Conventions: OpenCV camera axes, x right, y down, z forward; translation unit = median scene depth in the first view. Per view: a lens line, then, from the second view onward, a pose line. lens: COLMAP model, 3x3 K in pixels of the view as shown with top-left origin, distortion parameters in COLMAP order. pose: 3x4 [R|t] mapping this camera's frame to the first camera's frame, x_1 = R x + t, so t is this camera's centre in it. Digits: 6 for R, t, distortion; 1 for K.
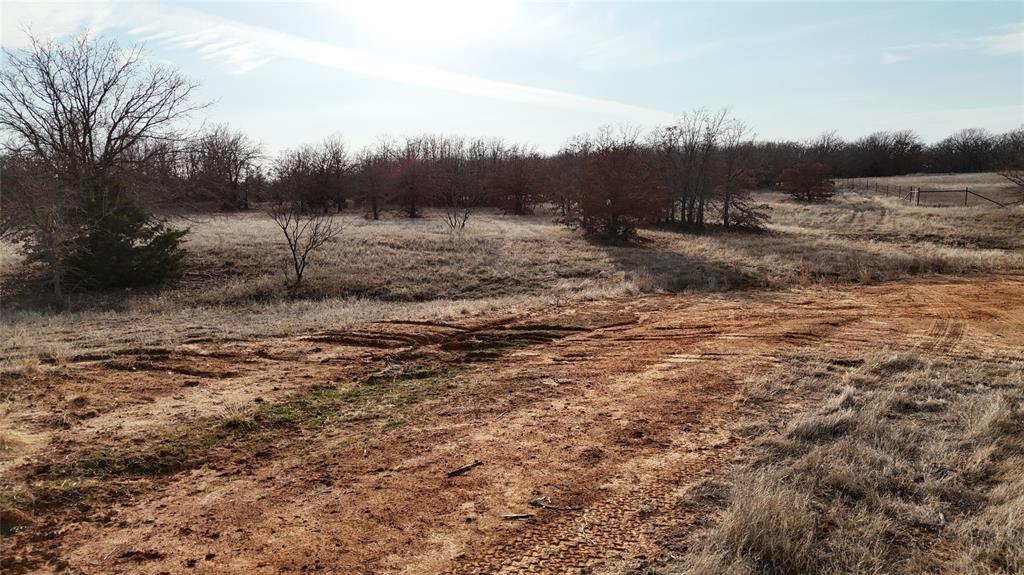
lens RADIAL K [[753.5, 0, 512.0], [0, 753.5, 287.5], [0, 0, 1]] dist [0.081248, -0.076746]
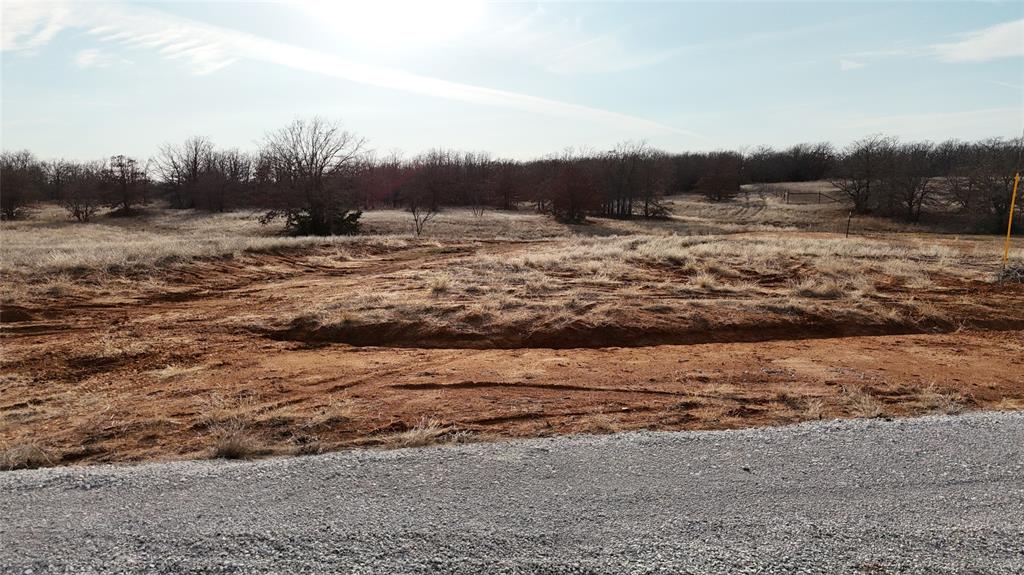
lens RADIAL K [[753.5, 0, 512.0], [0, 753.5, 287.5], [0, 0, 1]] dist [0.081248, -0.076746]
pose [[0.999179, -0.004739, 0.040227, -0.092284], [0.004872, 0.999983, -0.003220, 0.118221], [-0.040211, 0.003413, 0.999185, -0.915590]]
